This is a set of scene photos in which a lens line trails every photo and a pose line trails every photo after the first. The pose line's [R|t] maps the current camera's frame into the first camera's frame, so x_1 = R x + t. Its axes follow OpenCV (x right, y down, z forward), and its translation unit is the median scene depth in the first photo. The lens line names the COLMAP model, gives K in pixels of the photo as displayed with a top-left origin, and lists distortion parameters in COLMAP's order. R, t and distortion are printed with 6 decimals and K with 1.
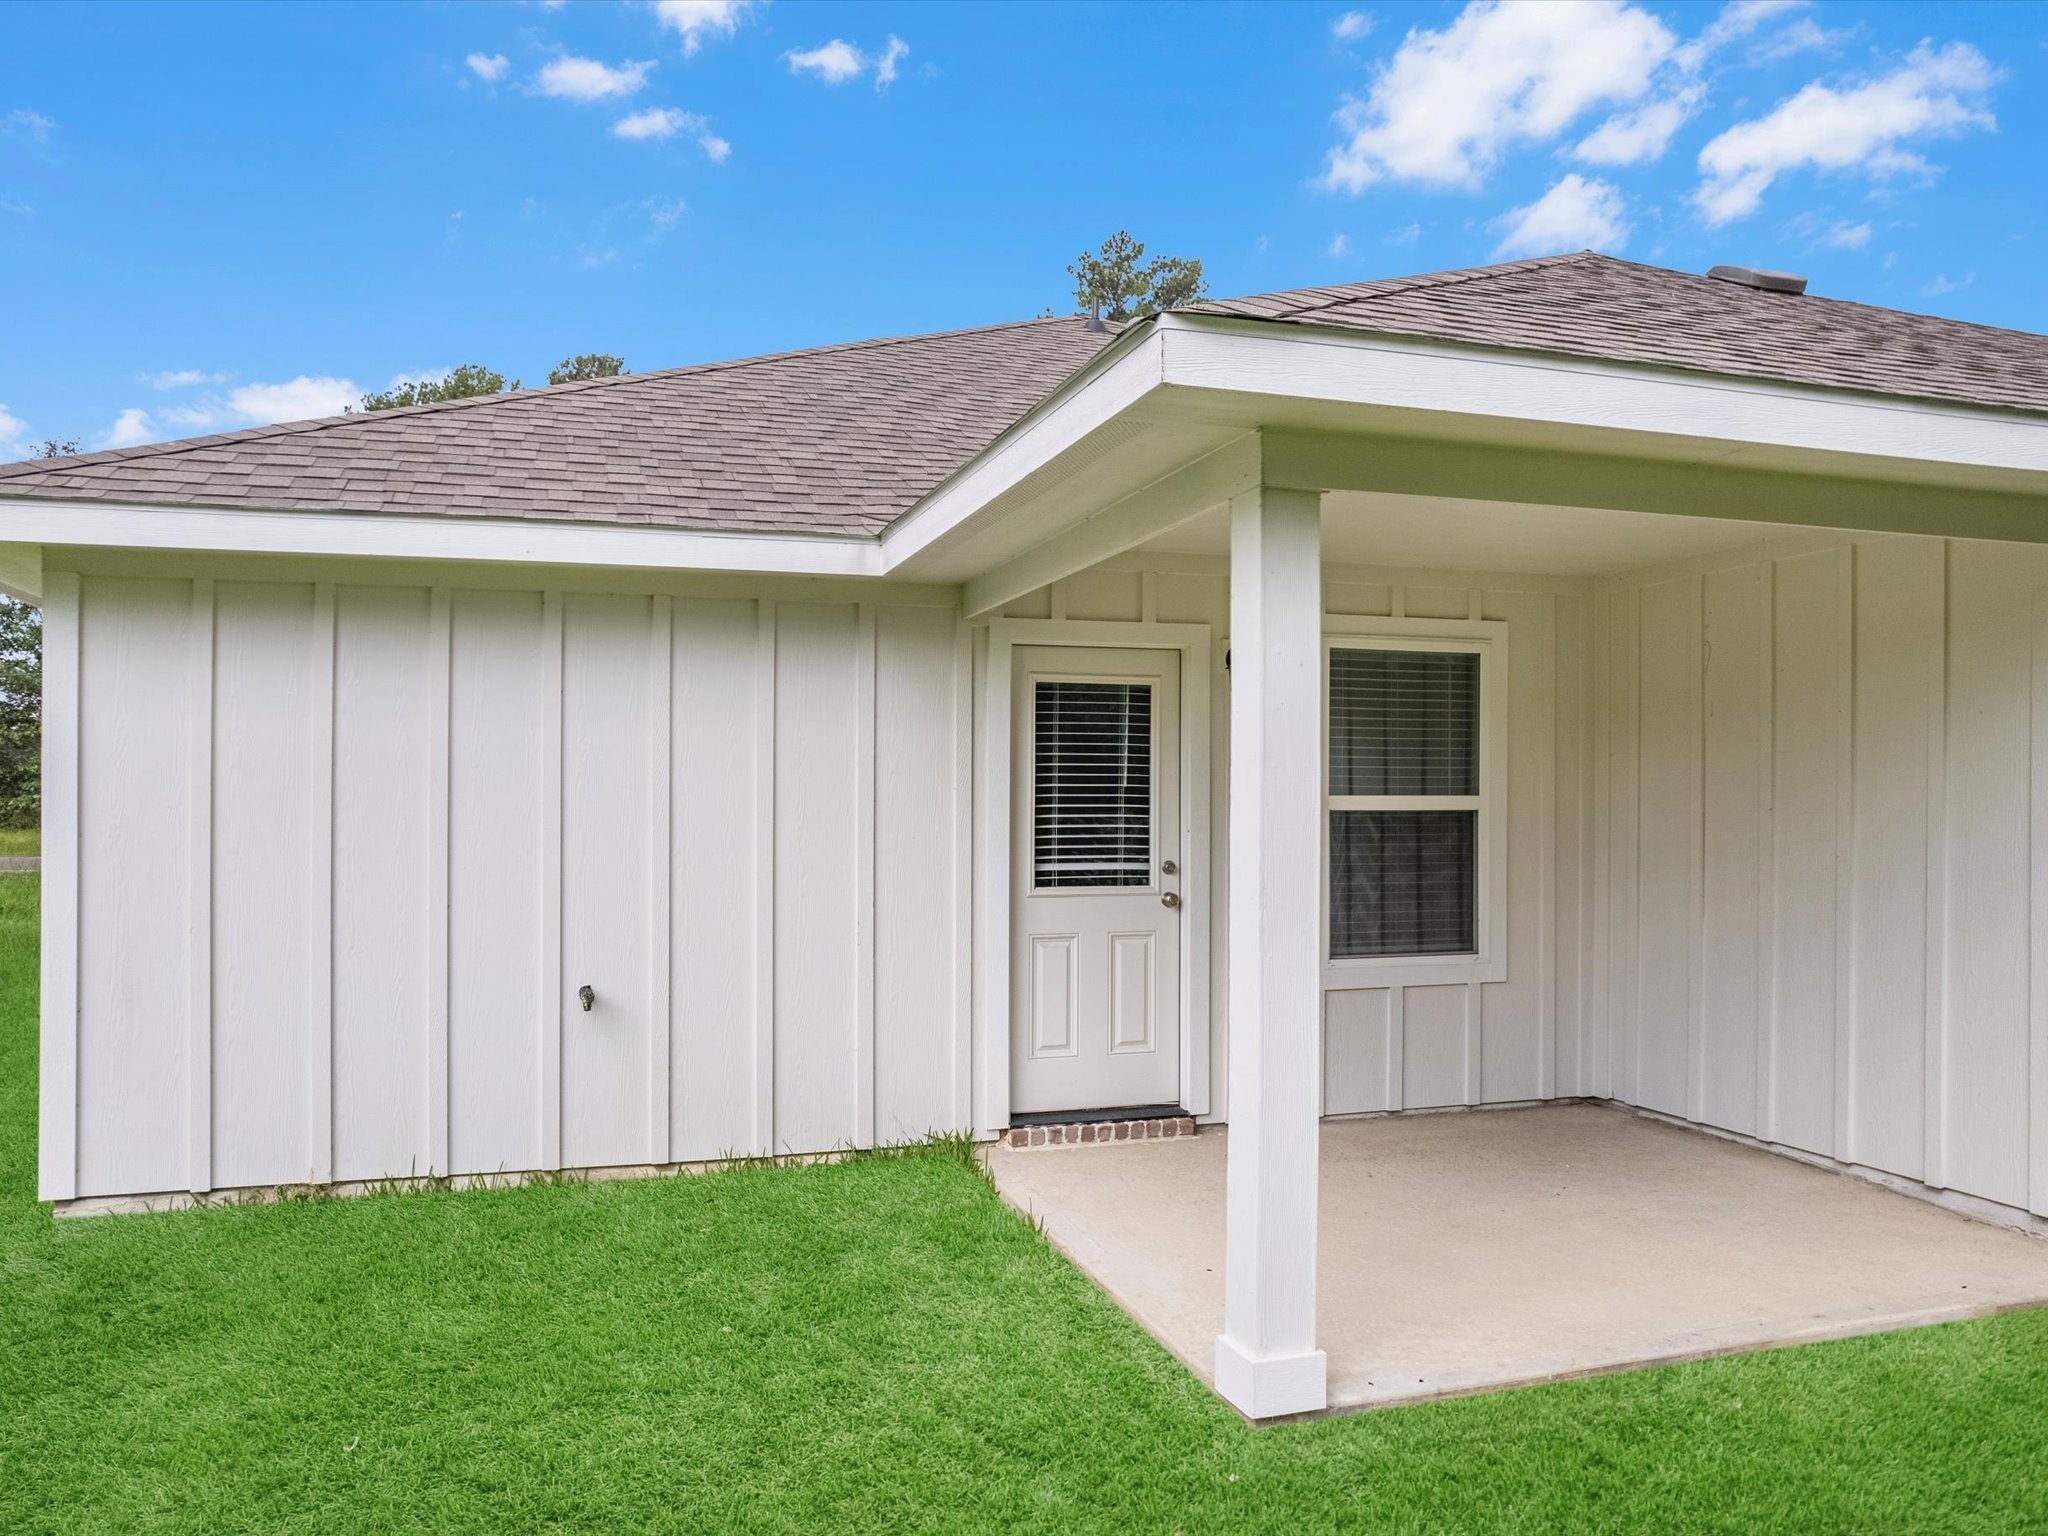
lens RADIAL K [[1463.4, 0, 1039.0], [0, 1463.4, 801.1], [0, 0, 1]] dist [-0.030087, 0.007302]
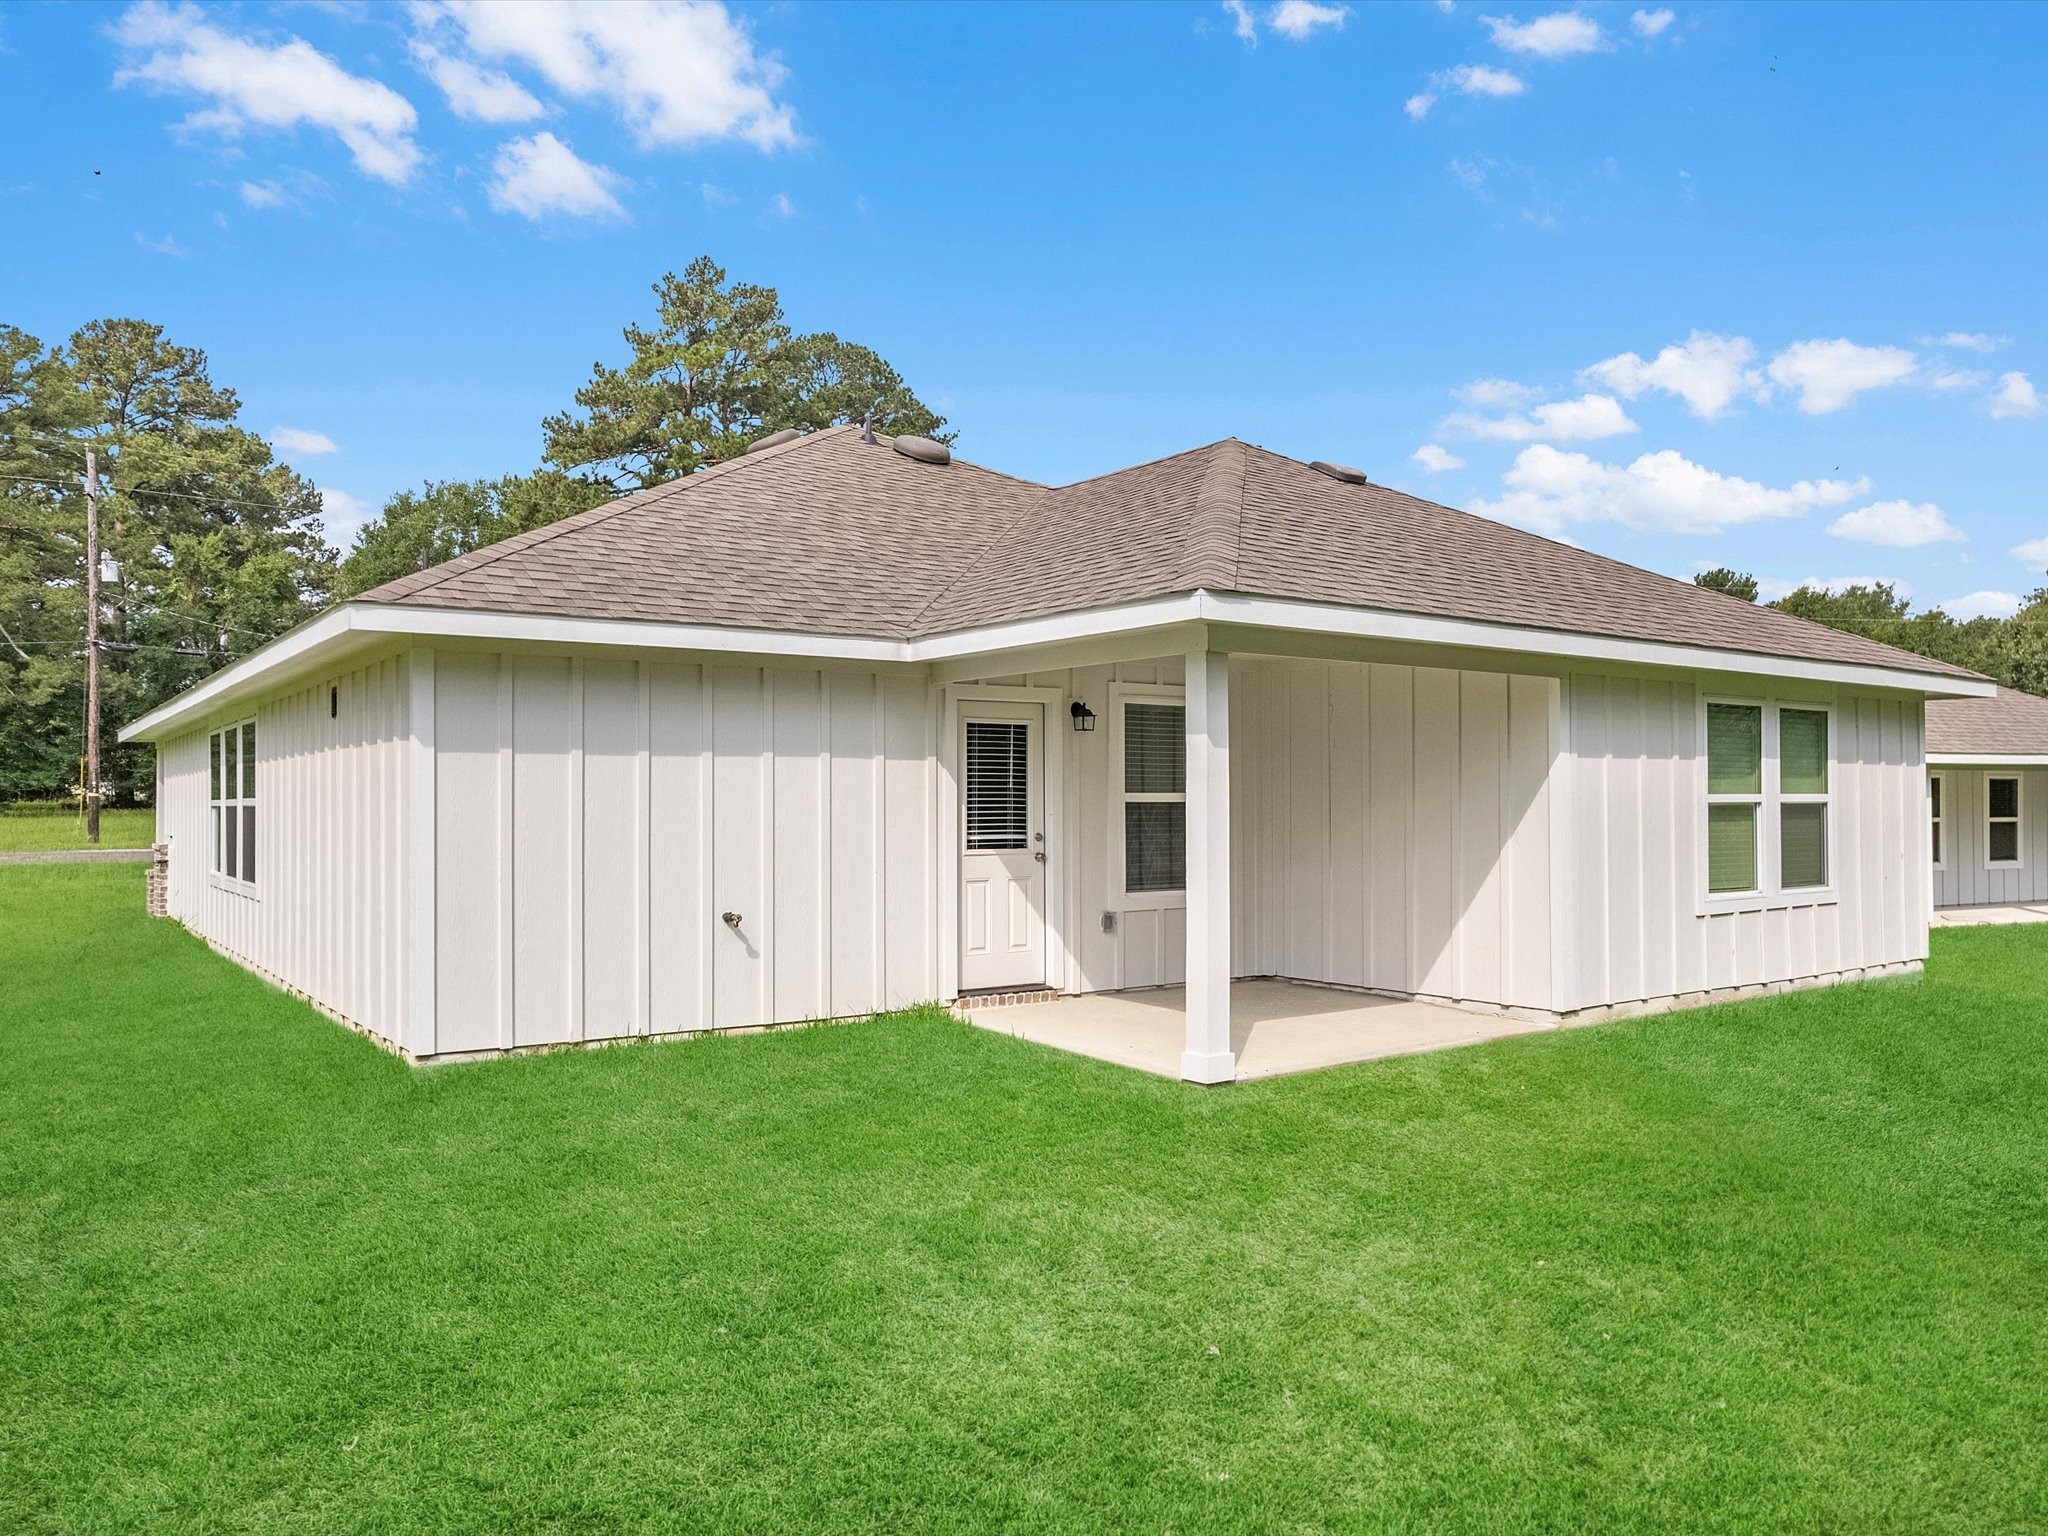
lens RADIAL K [[1463.4, 0, 1024.2], [0, 1463.4, 768.1], [0, 0, 1]] dist [-0.030087, 0.007302]
pose [[0.947874, 0.005086, 0.318604, -0.449899], [0.000631, 0.999841, -0.017838, -0.002229], [-0.318644, 0.017109, 0.947720, -0.541021]]
